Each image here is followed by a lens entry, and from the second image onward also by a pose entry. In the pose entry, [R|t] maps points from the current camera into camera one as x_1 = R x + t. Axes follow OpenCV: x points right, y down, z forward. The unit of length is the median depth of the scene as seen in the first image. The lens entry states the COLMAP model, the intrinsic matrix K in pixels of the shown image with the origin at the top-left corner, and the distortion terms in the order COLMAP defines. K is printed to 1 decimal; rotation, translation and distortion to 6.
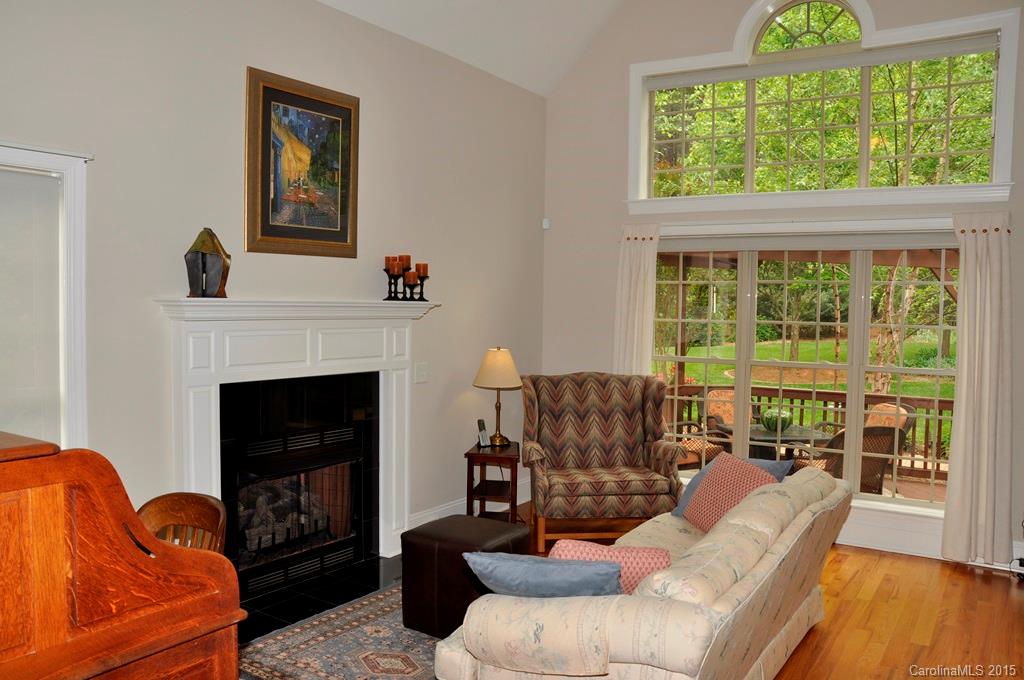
lens RADIAL K [[809.0, 0, 514.6], [0, 809.0, 342.7], [0, 0, 1]] dist [-0.121802, -0.004007]
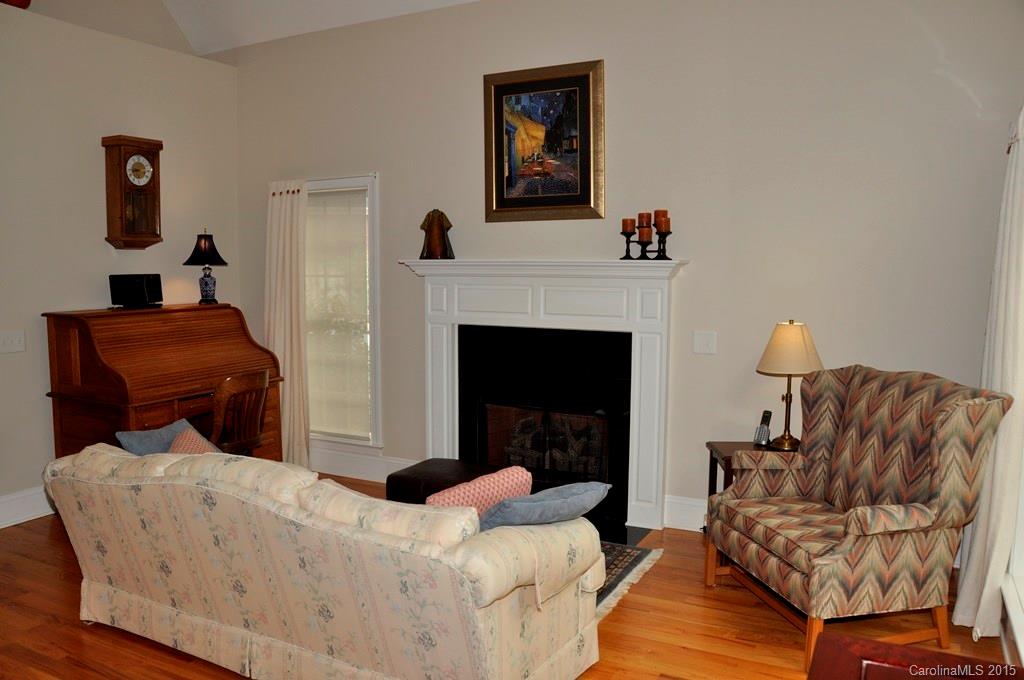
lens RADIAL K [[809.0, 0, 513.8], [0, 809.0, 338.6], [0, 0, 1]] dist [-0.121802, -0.004007]
pose [[0.105530, 0.068336, -0.992065, 0.874428], [-0.050620, 0.996712, 0.063271, -0.013794], [0.993127, 0.043541, 0.108642, 0.847003]]
